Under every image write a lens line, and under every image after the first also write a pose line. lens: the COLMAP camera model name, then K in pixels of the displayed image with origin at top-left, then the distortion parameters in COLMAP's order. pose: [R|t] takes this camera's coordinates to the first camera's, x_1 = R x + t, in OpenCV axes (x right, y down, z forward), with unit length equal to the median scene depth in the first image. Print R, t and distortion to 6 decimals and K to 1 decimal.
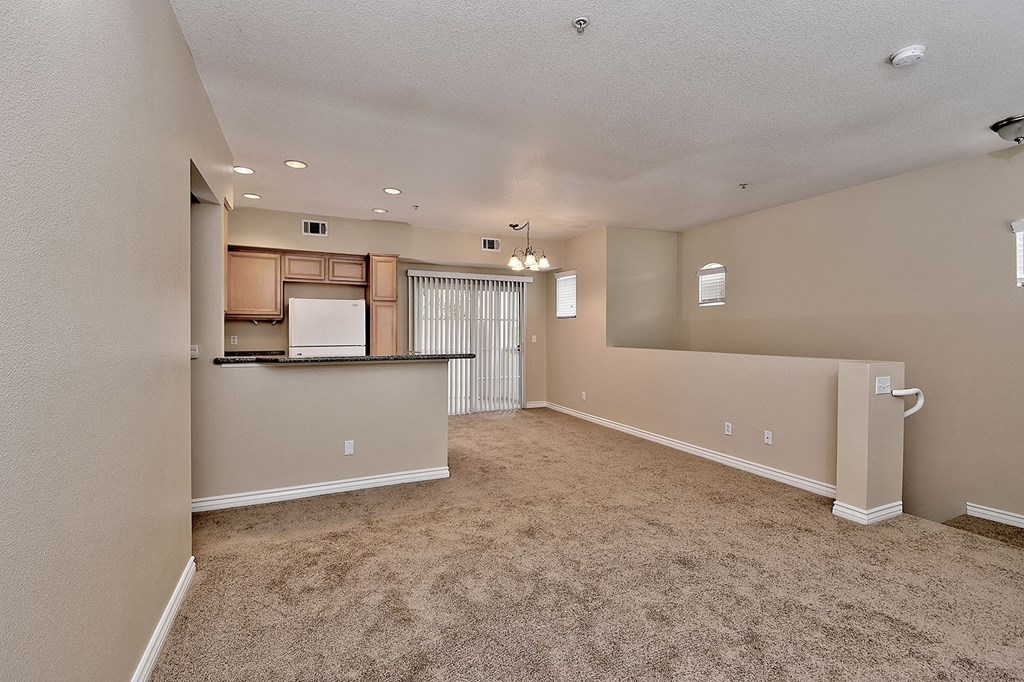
lens RADIAL K [[448.7, 0, 510.5], [0, 448.7, 331.6], [0, 0, 1]] dist [0.026043, -0.015684]
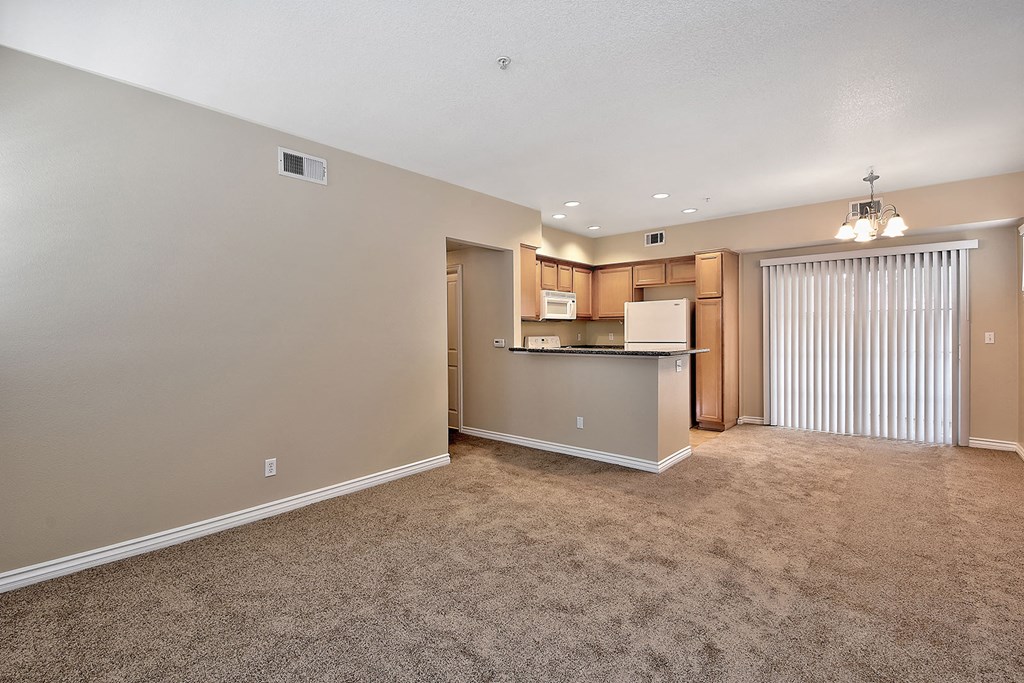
lens RADIAL K [[451.6, 0, 519.7], [0, 451.6, 333.9], [0, 0, 1]] dist [0.009453, -0.016367]
pose [[0.422753, -0.000162, -0.906245, 0.497534], [0.010046, 0.999939, 0.004508, 0.002115], [0.906189, -0.011010, 0.422729, 0.224730]]
